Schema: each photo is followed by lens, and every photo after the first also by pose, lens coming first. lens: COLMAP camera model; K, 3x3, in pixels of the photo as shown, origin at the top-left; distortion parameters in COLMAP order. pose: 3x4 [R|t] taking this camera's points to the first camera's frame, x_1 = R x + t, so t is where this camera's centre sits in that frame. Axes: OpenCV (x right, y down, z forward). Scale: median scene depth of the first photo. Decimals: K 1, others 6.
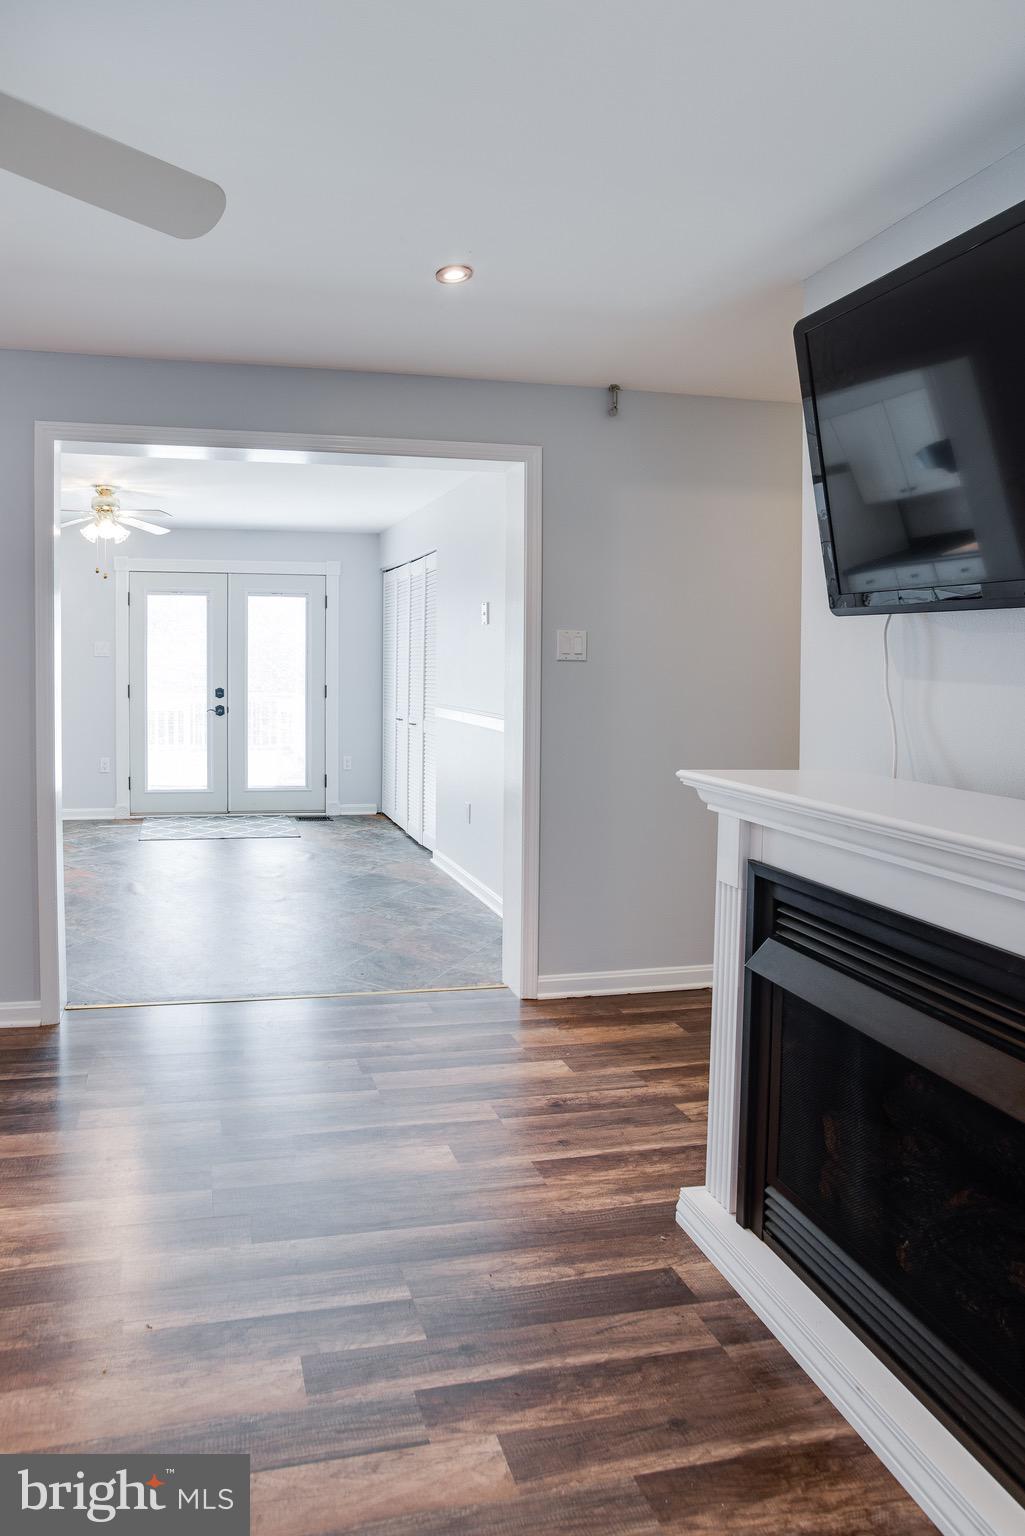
lens RADIAL K [[782.3, 0, 317.3], [0, 782.3, 669.3], [0, 0, 1]] dist [-0.049328, 0.020135]
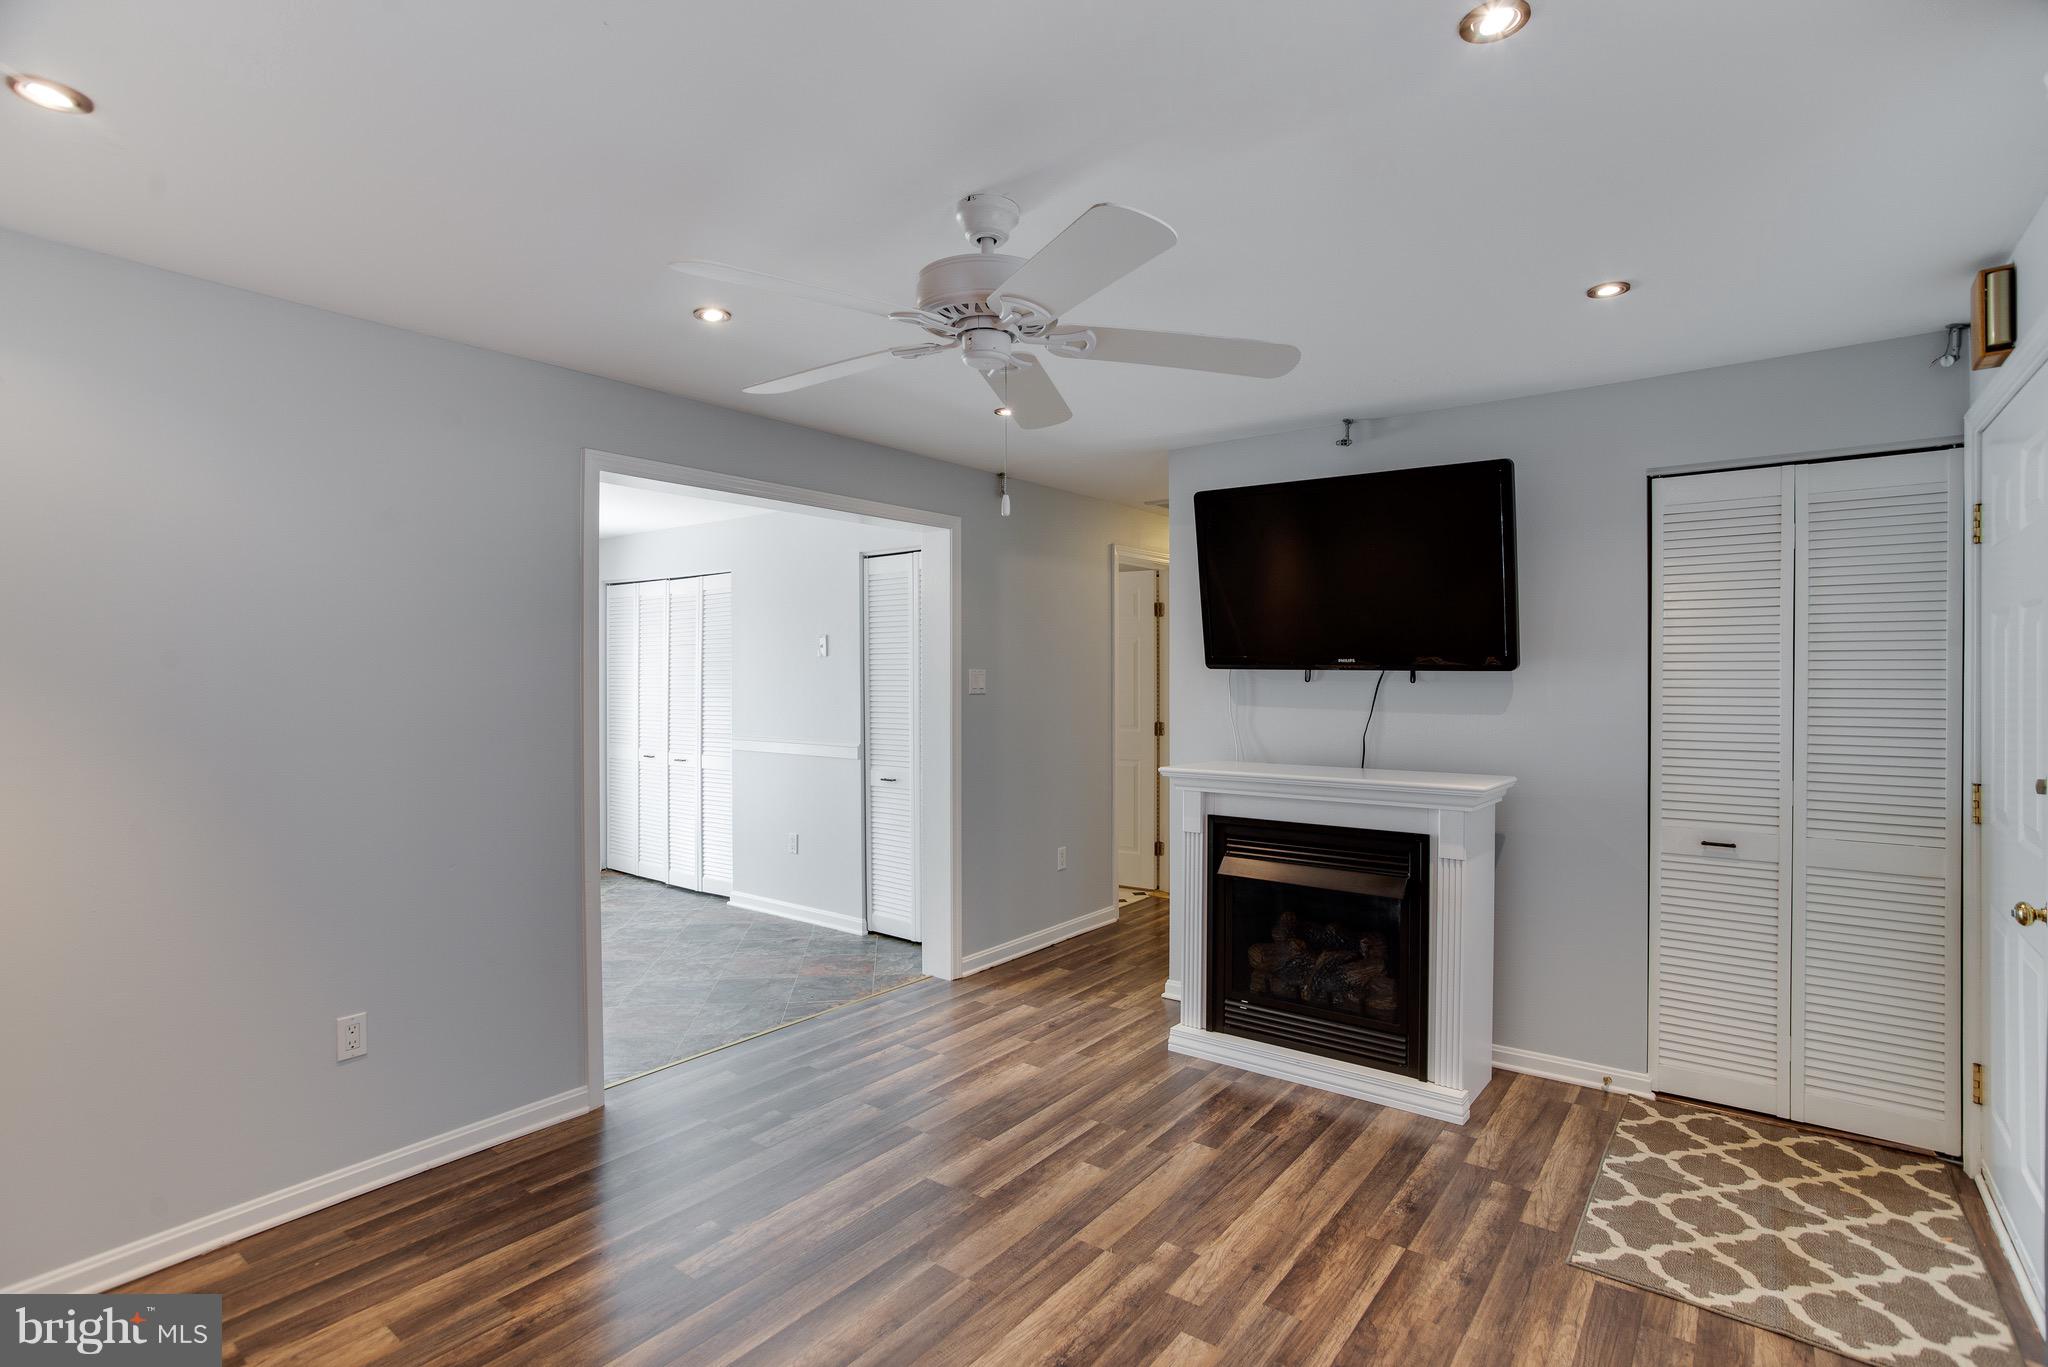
lens RADIAL K [[983.4, 0, 1022.2], [0, 983.4, 676.6], [0, 0, 1]] dist [-0.052810, 0.030722]
pose [[0.722676, -0.012125, 0.691081, -0.906661], [0.016910, 0.999857, -0.000141, -0.048912], [-0.690980, 0.011788, 0.722777, -0.214586]]
